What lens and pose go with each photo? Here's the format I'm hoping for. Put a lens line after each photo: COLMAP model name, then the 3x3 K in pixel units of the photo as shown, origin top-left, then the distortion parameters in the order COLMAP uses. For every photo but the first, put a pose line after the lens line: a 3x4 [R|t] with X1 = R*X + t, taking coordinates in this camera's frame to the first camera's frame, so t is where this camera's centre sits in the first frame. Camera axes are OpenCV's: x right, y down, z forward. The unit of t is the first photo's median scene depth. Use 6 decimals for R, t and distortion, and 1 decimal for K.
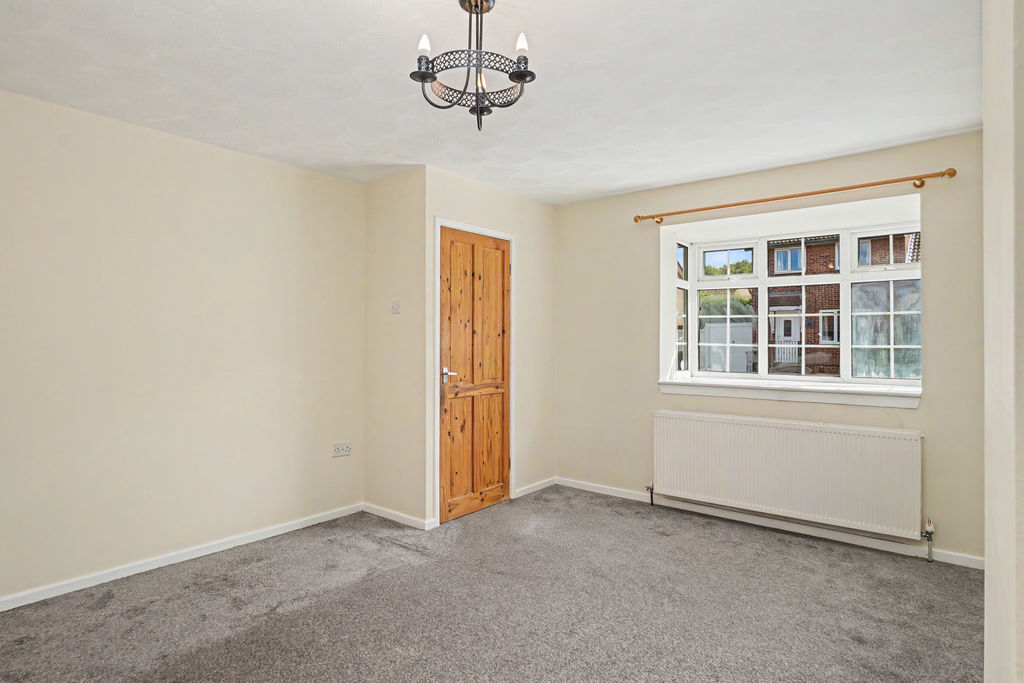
lens RADIAL K [[572.1, 0, 509.9], [0, 572.1, 340.0], [0, 0, 1]] dist [-0.007513, 0.000782]
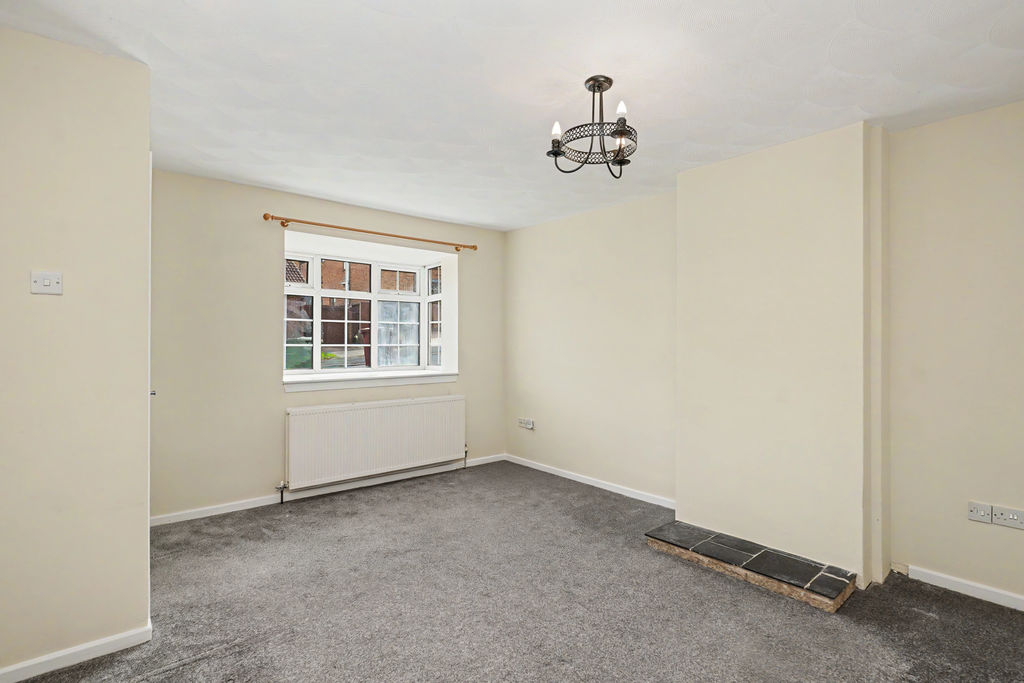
lens RADIAL K [[497.4, 0, 510.7], [0, 497.4, 342.8], [0, 0, 1]] dist [0.000154, 0.000371]
pose [[0.182581, -0.006854, 0.983167, -0.567123], [-0.004397, 0.999960, 0.007788, -0.005725], [-0.983181, -0.005745, 0.182544, 0.459741]]
